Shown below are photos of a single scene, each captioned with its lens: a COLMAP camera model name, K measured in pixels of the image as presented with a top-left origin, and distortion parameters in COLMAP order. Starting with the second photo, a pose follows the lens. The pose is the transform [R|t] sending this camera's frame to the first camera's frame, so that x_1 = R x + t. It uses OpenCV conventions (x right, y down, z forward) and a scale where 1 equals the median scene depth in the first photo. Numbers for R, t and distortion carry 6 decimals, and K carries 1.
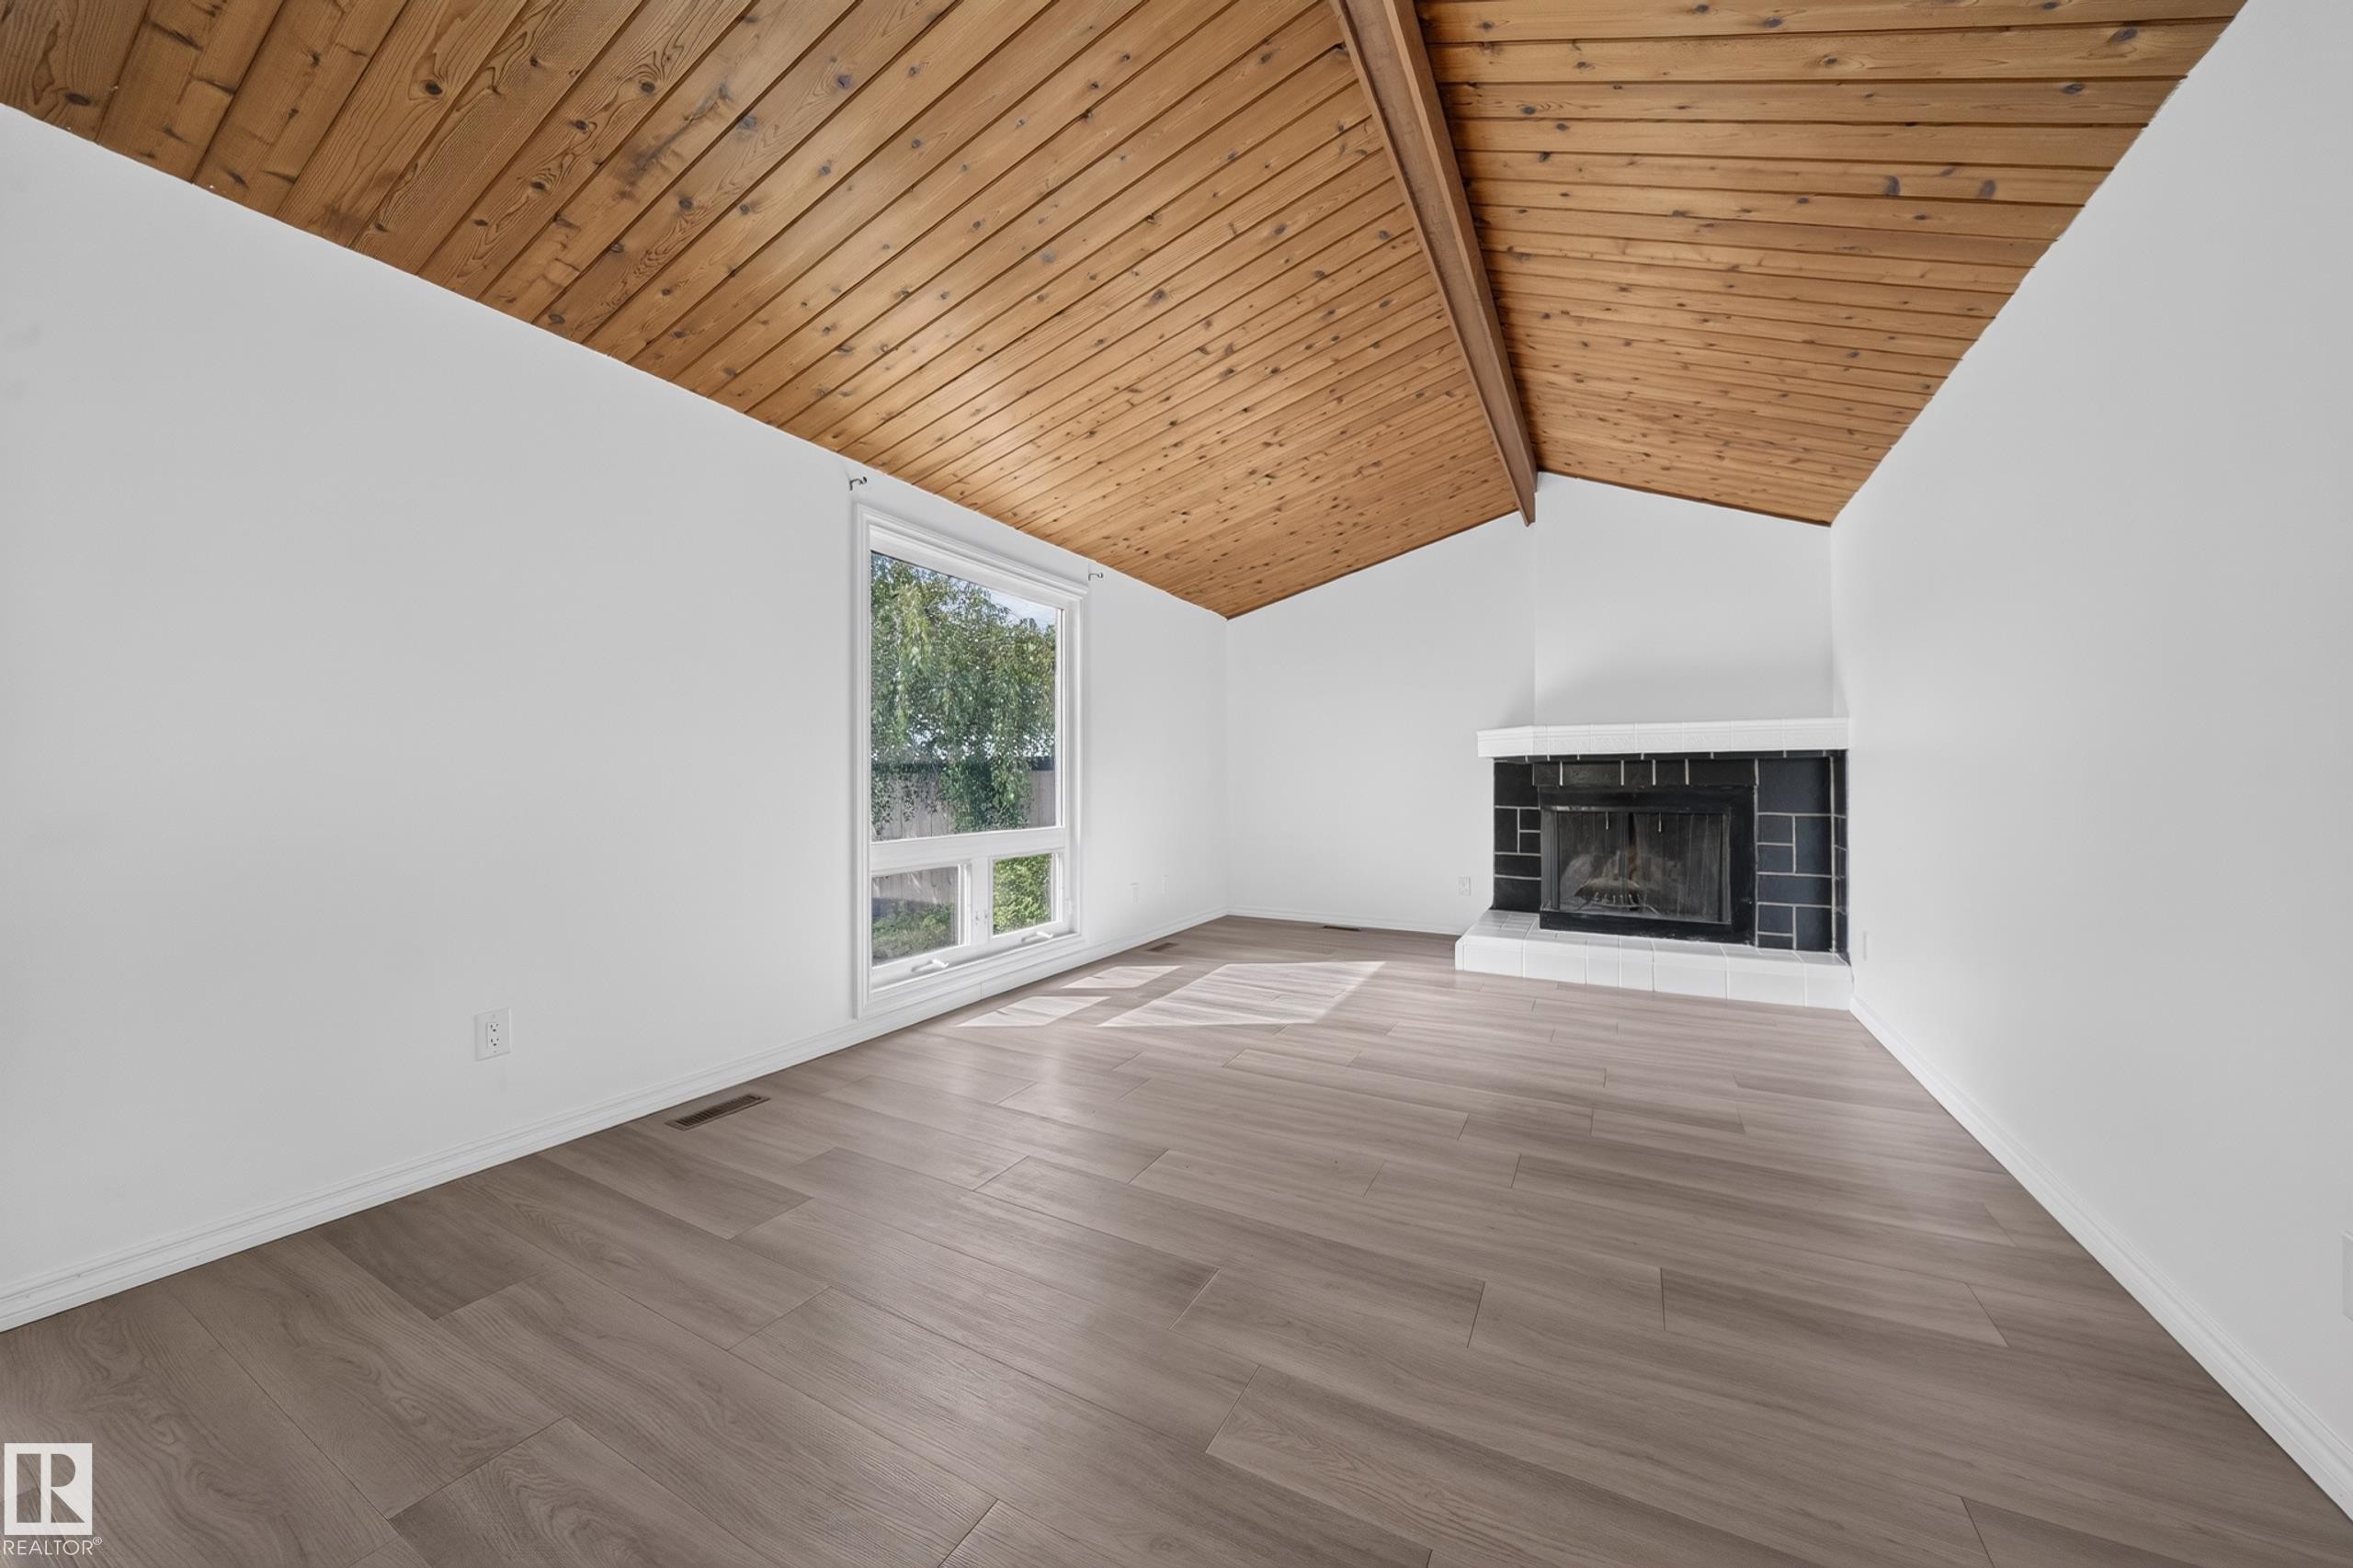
lens RADIAL K [[813.4, 0, 1170.2], [0, 813.4, 783.9], [0, 0, 1]] dist [-0.000408, -0.000032]
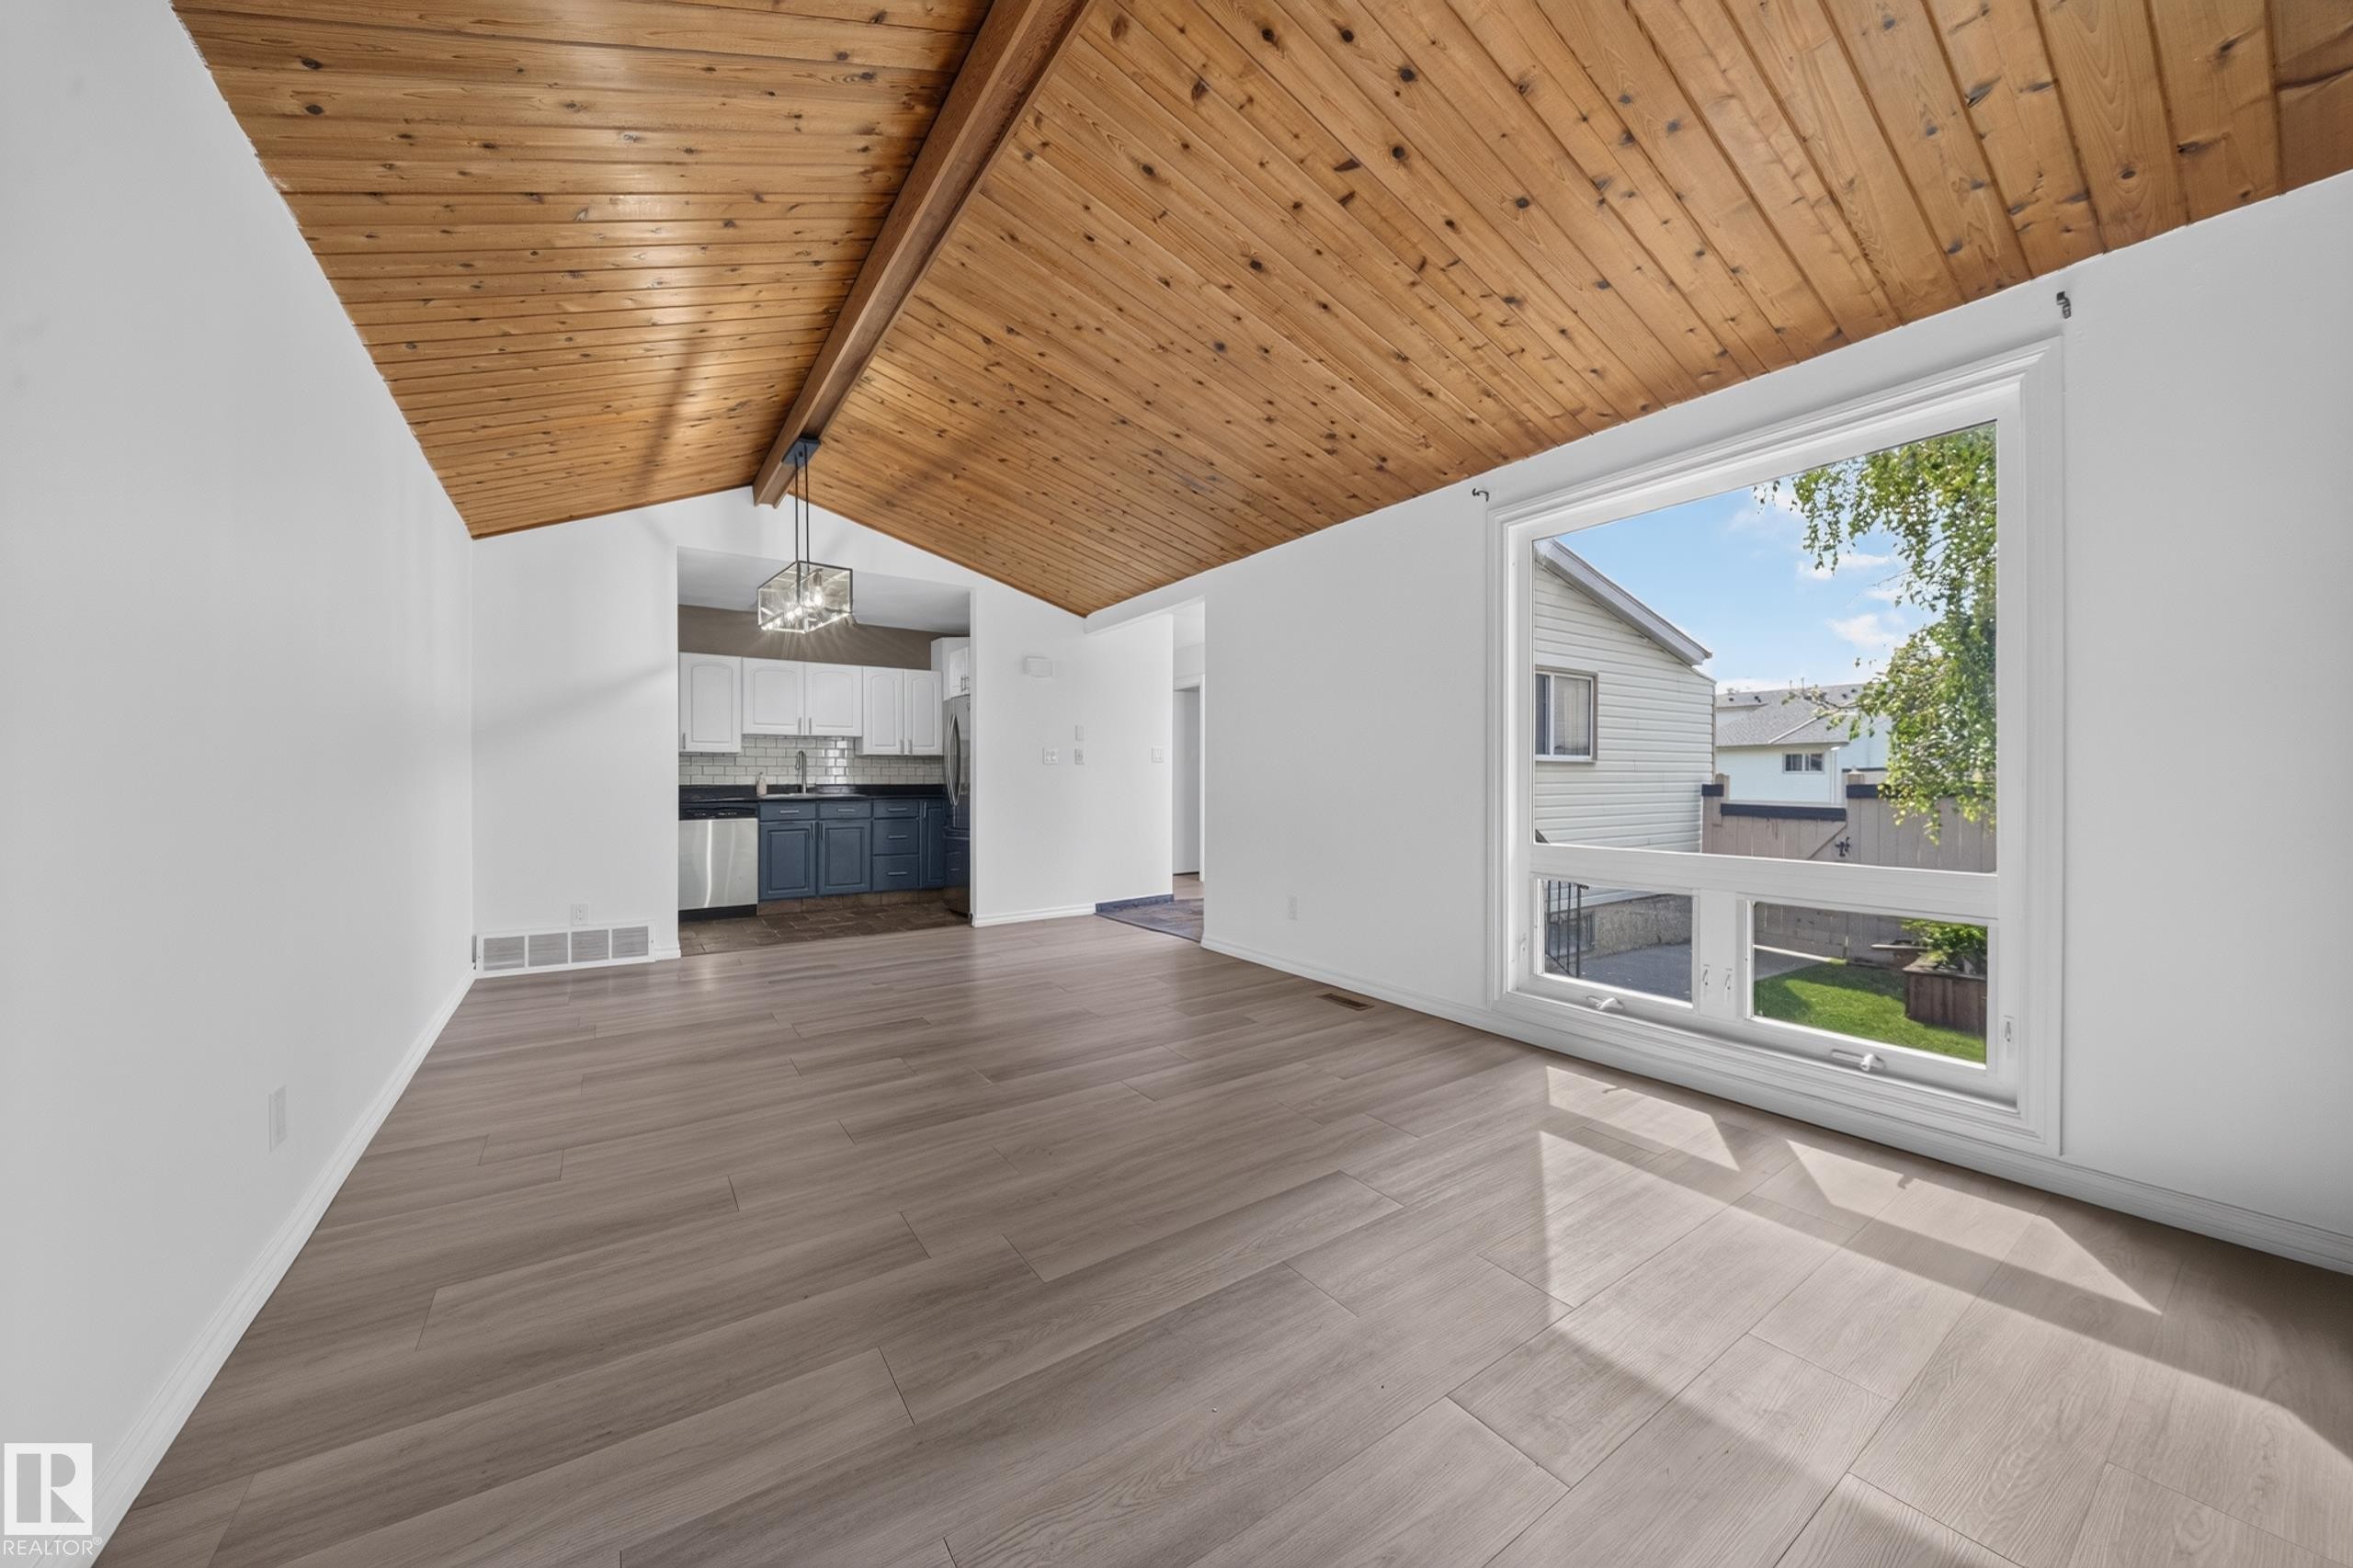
lens RADIAL K [[813.4, 0, 1171.7], [0, 813.4, 779.8], [0, 0, 1]] dist [-0.000408, -0.000032]
pose [[-0.451960, 0.003960, -0.892030, 0.758952], [0.008136, 0.999967, 0.000316, -0.005861], [0.892001, -0.007115, -0.451977, 1.160436]]
